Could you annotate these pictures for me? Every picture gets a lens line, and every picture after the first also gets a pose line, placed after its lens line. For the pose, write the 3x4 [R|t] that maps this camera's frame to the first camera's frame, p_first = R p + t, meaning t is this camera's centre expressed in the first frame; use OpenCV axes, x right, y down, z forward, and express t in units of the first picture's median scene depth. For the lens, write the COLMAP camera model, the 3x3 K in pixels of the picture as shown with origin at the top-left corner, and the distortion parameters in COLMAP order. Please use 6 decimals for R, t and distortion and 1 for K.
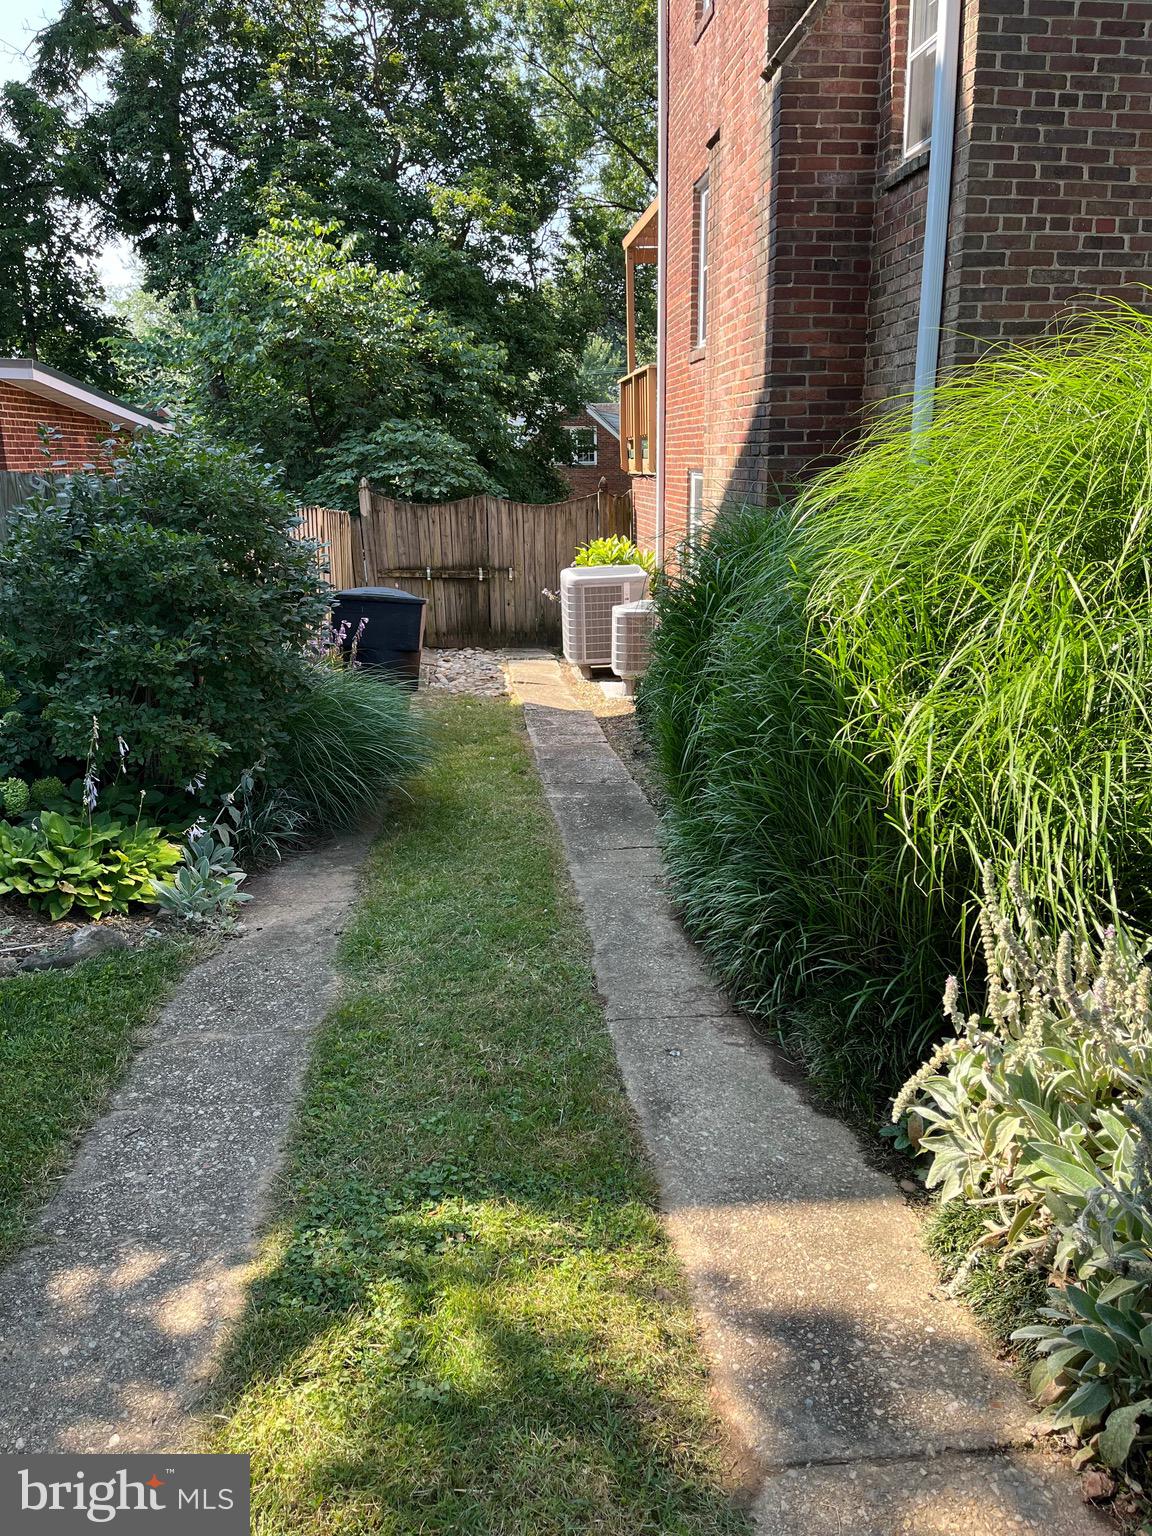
lens RADIAL K [[1165.4, 0, 576.0], [0, 1165.4, 768.0], [0, 0, 1]] dist [0.004143, 0.001294]
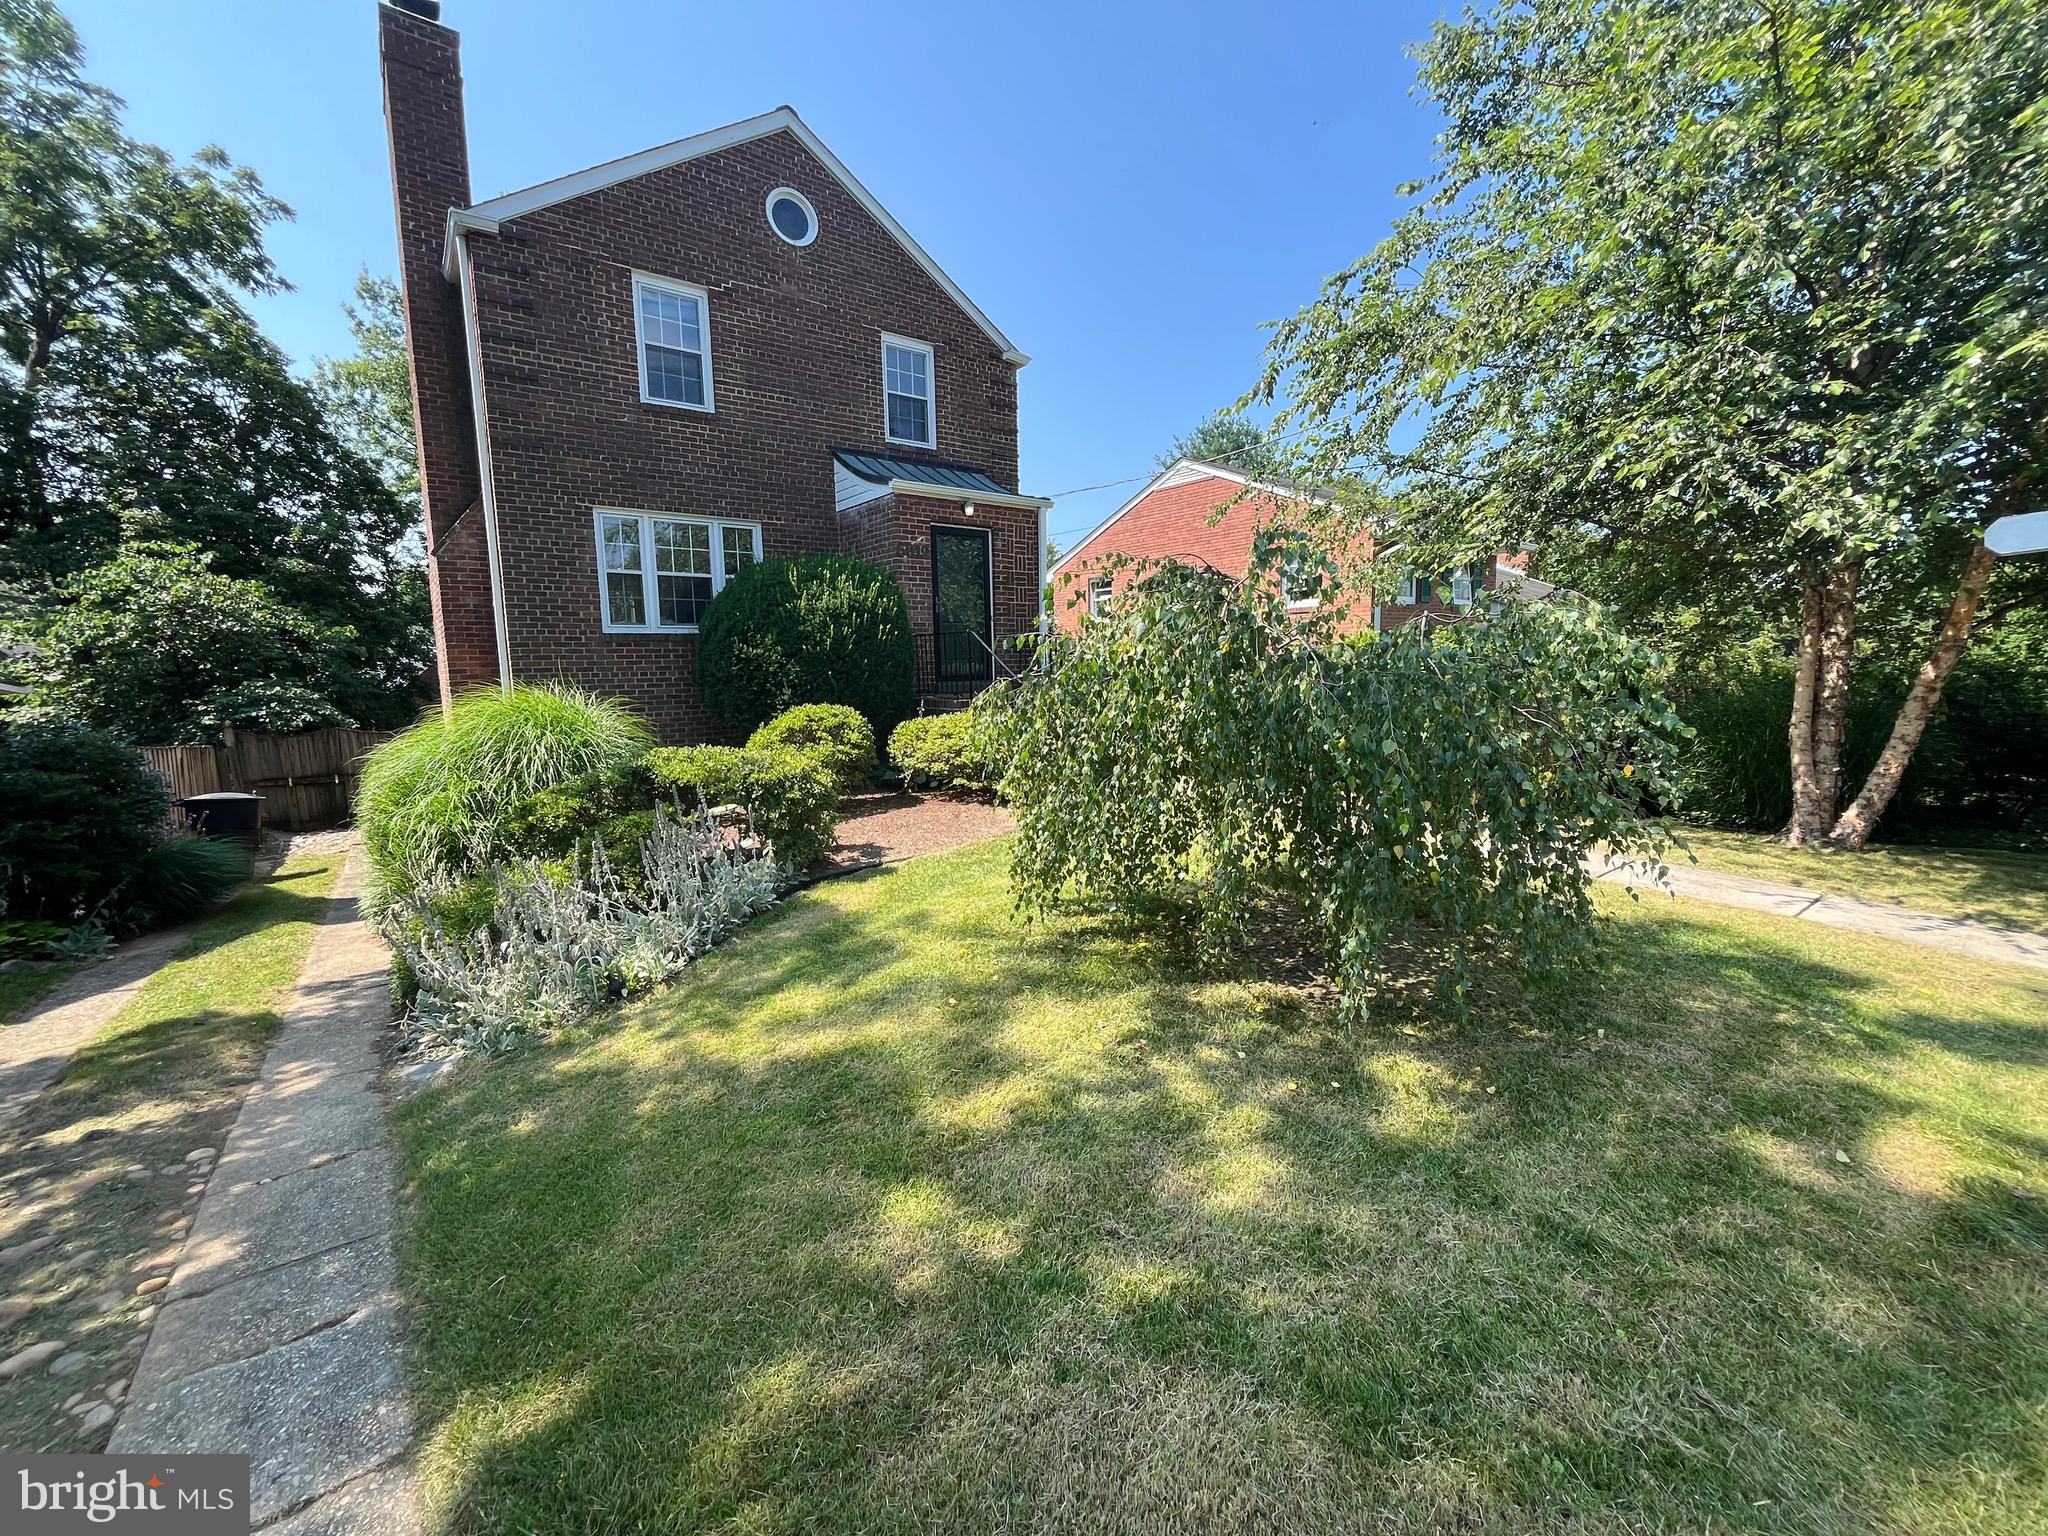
lens RADIAL K [[825.8, 0, 1024.0], [0, 825.8, 768.0], [0, 0, 1]] dist [0.019260, 0.000070]
pose [[0.848181, -0.073732, 0.524550, 0.117279], [0.148432, 0.983675, -0.101741, 0.070735], [-0.508485, 0.164155, 0.845279, -0.417592]]
